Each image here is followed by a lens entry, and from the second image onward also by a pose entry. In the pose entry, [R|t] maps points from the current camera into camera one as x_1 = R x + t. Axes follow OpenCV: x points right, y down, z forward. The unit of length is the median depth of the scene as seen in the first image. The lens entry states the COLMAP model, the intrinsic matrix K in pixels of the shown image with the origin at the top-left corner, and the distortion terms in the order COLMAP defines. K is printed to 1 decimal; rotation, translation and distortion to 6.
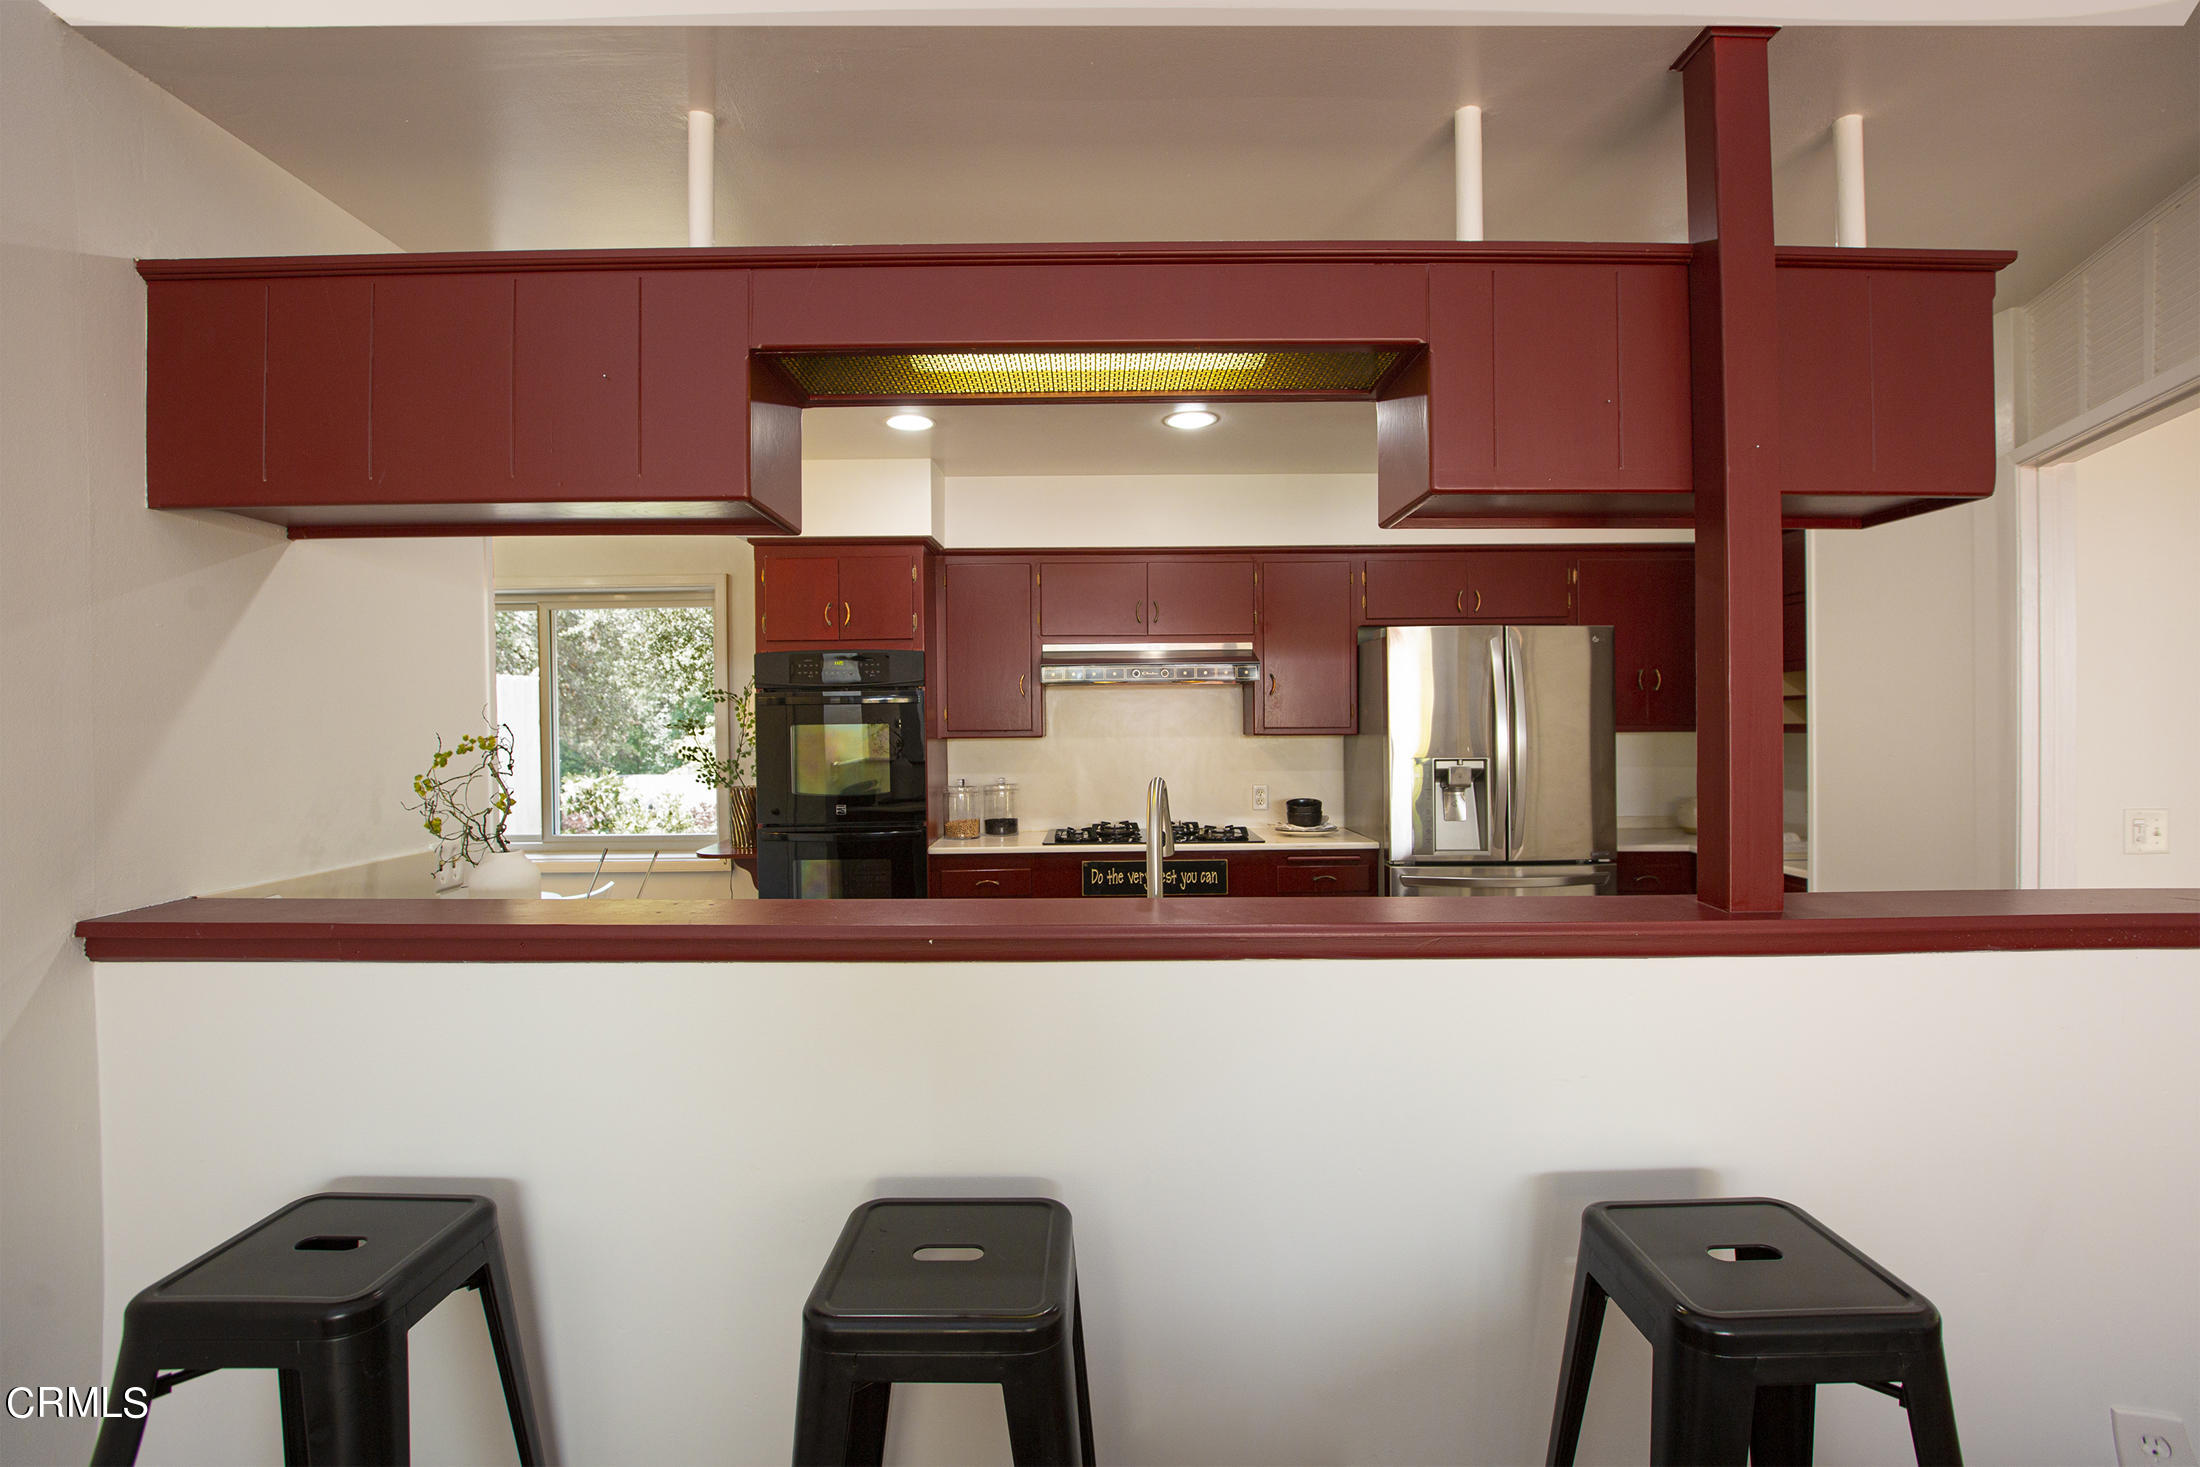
lens RADIAL K [[1006.7, 0, 1108.1], [0, 1006.7, 723.4], [0, 0, 1]] dist [-0.028051, 0.001089]
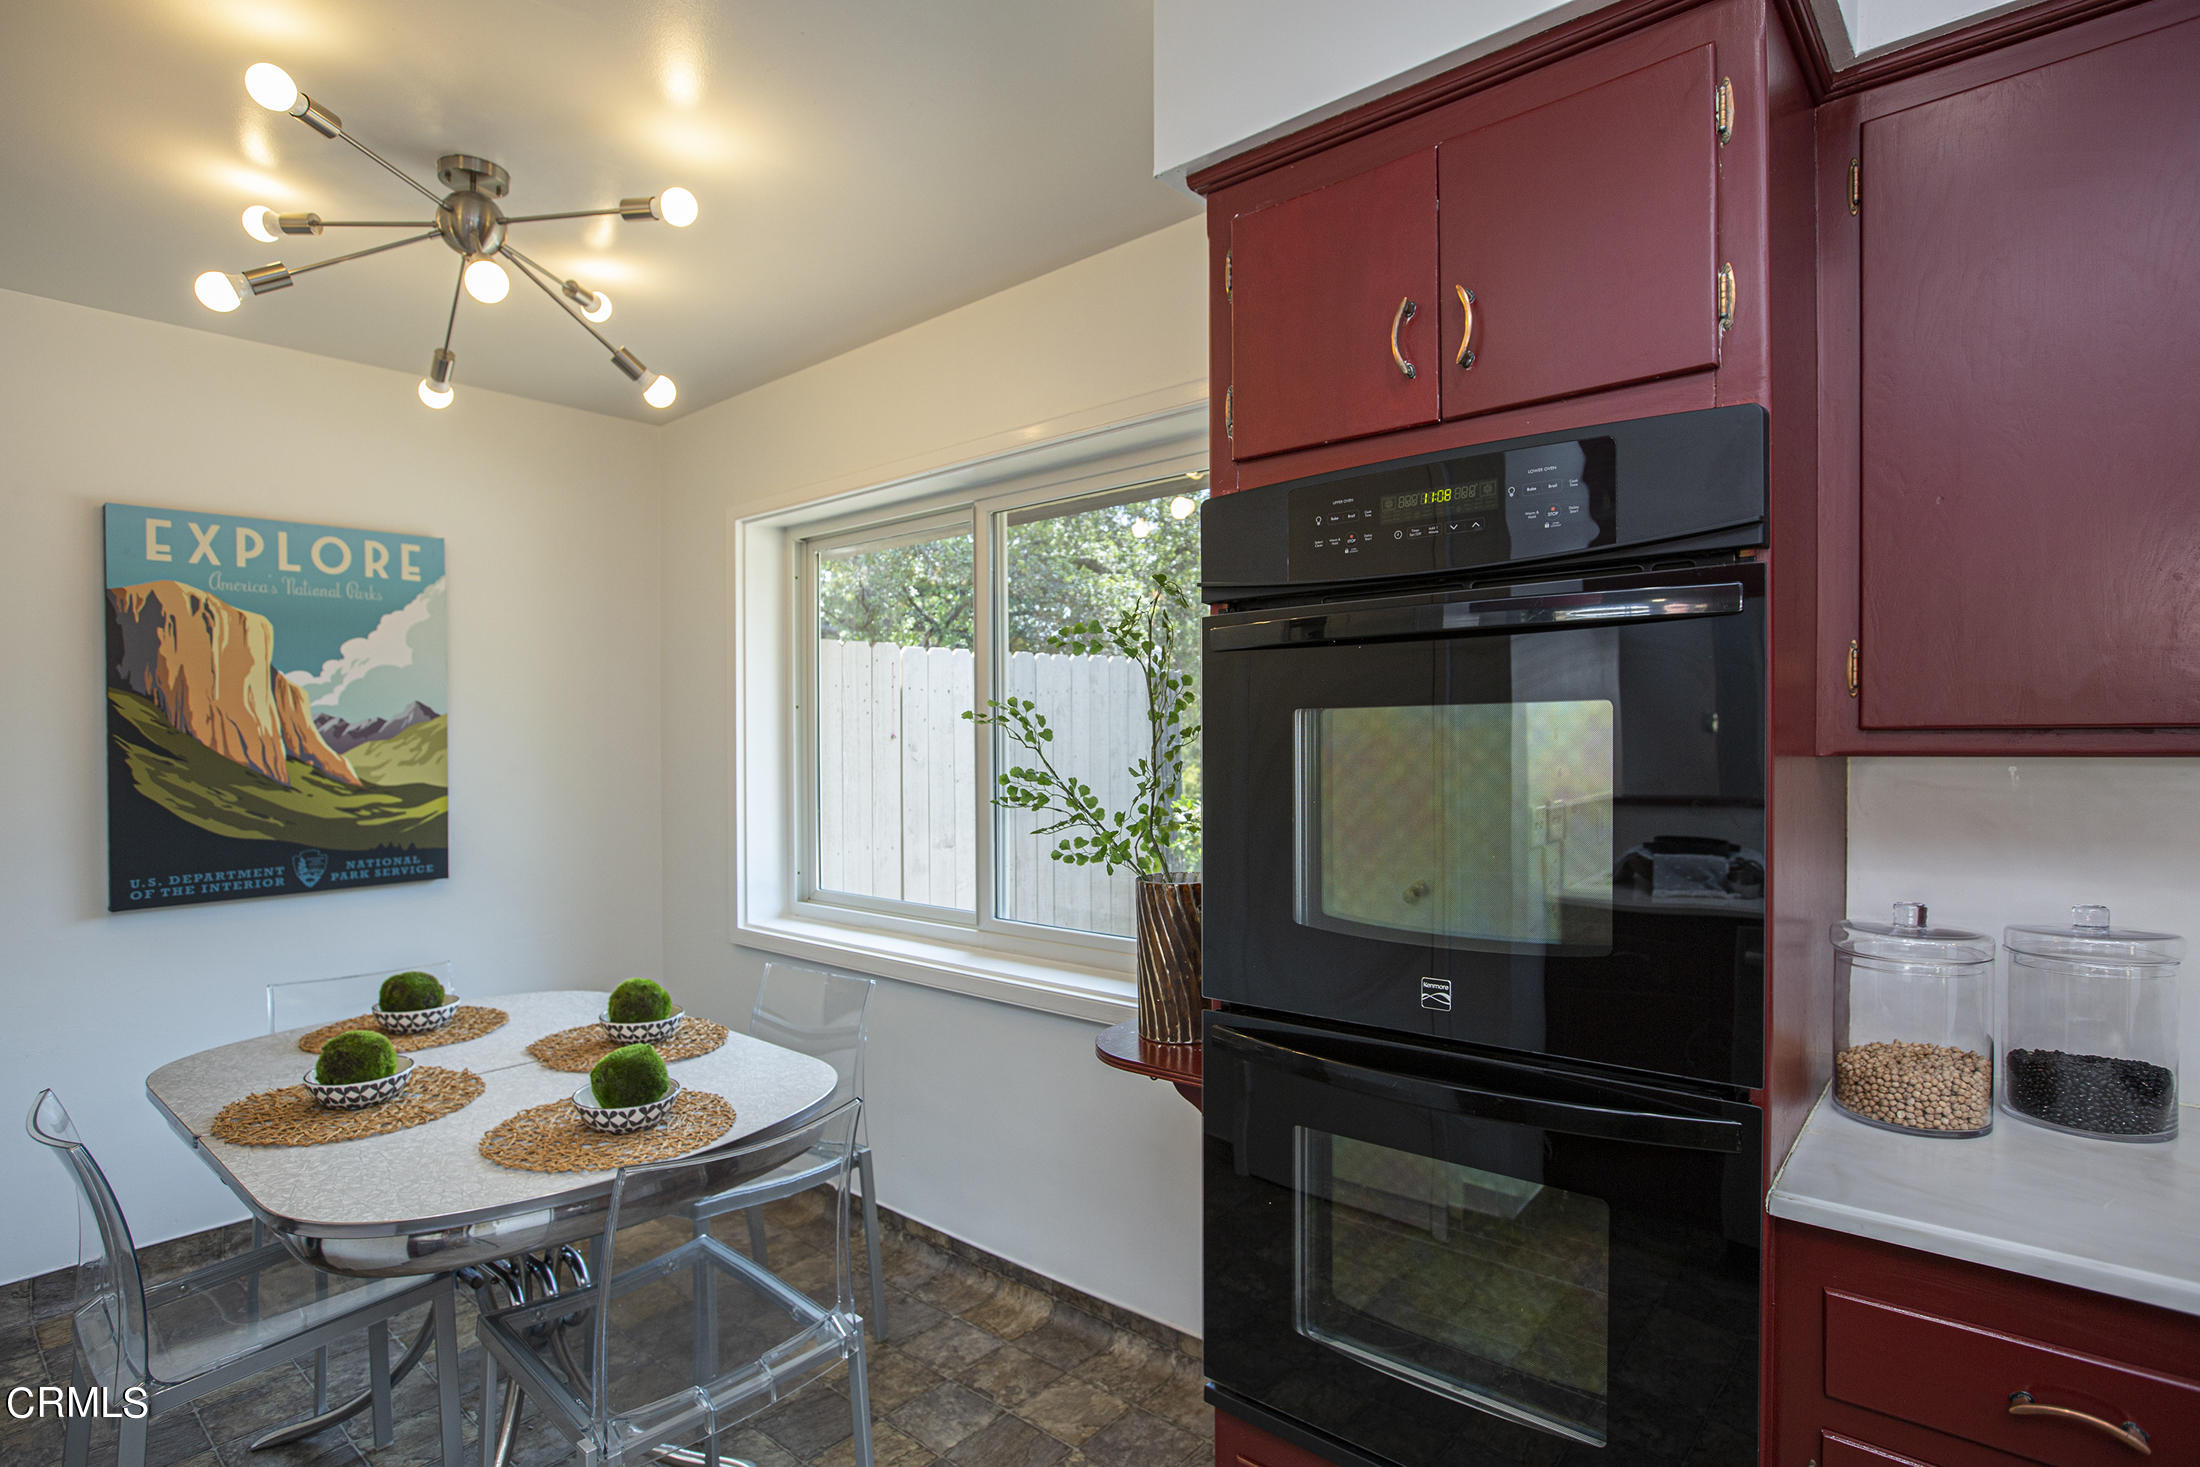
lens RADIAL K [[1098.6, 0, 1100.0], [0, 1098.6, 733.5], [0, 0, 1]] dist [-0.003357, 0.000531]
pose [[0.757177, -0.000134, -0.653210, -0.119829], [-0.003353, 0.999986, -0.004091, 0.010573], [0.653202, 0.005288, 0.757165, 0.637199]]
